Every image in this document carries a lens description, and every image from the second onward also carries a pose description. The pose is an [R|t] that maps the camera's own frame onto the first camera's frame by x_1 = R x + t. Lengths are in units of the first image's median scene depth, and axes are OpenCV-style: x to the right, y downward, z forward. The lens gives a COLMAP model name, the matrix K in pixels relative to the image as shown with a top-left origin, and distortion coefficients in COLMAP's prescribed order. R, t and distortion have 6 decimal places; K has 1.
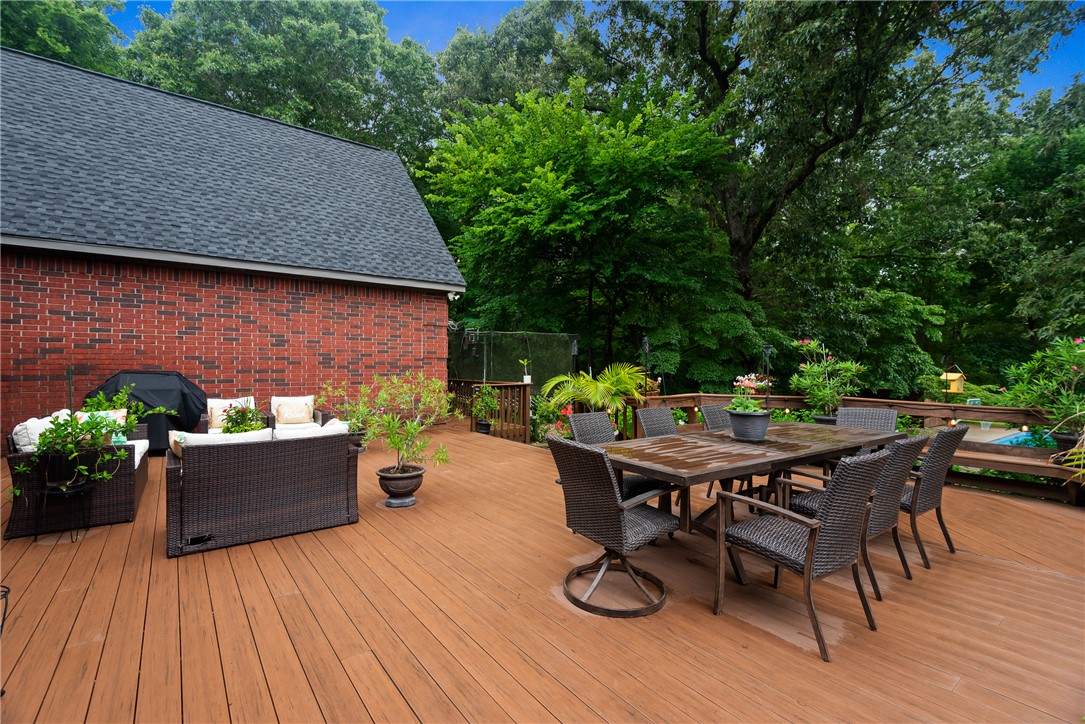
lens RADIAL K [[484.5, 0, 544.1], [0, 484.5, 369.6], [0, 0, 1]] dist [-0.003573, 0.001291]
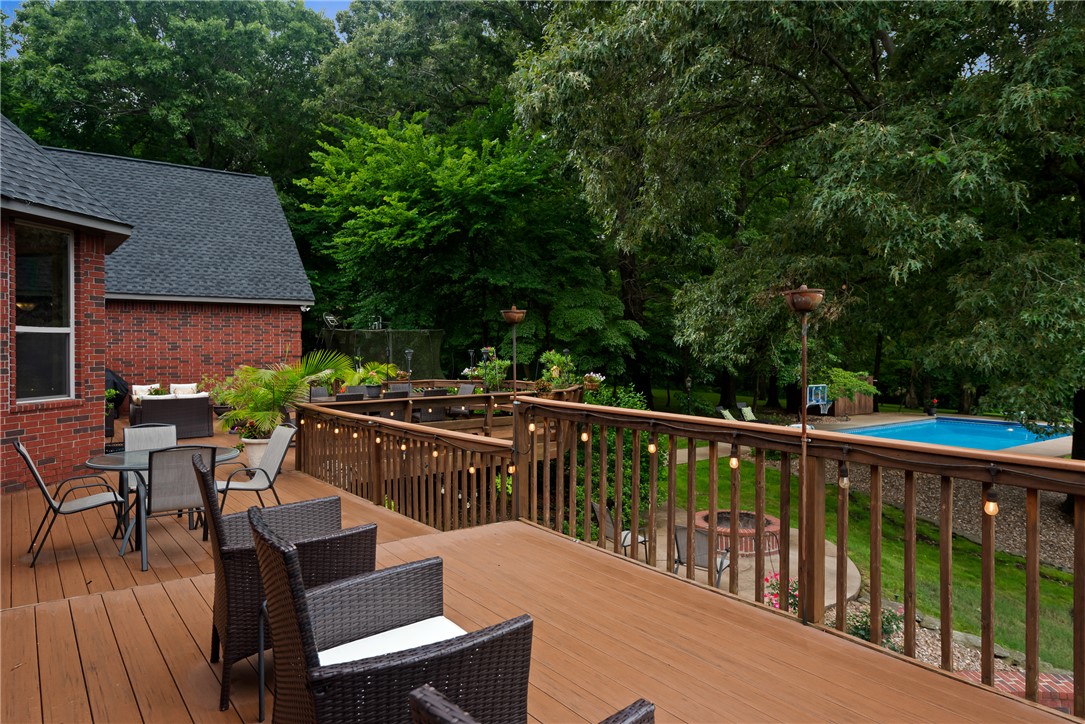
lens RADIAL K [[697.8, 0, 540.7], [0, 697.8, 355.1], [0, 0, 1]] dist [0.000435, -0.009228]
pose [[0.999952, -0.009077, -0.003701, 0.450753], [0.009081, 0.999958, 0.001117, -0.021224], [0.003691, -0.001151, 0.999993, -0.874205]]
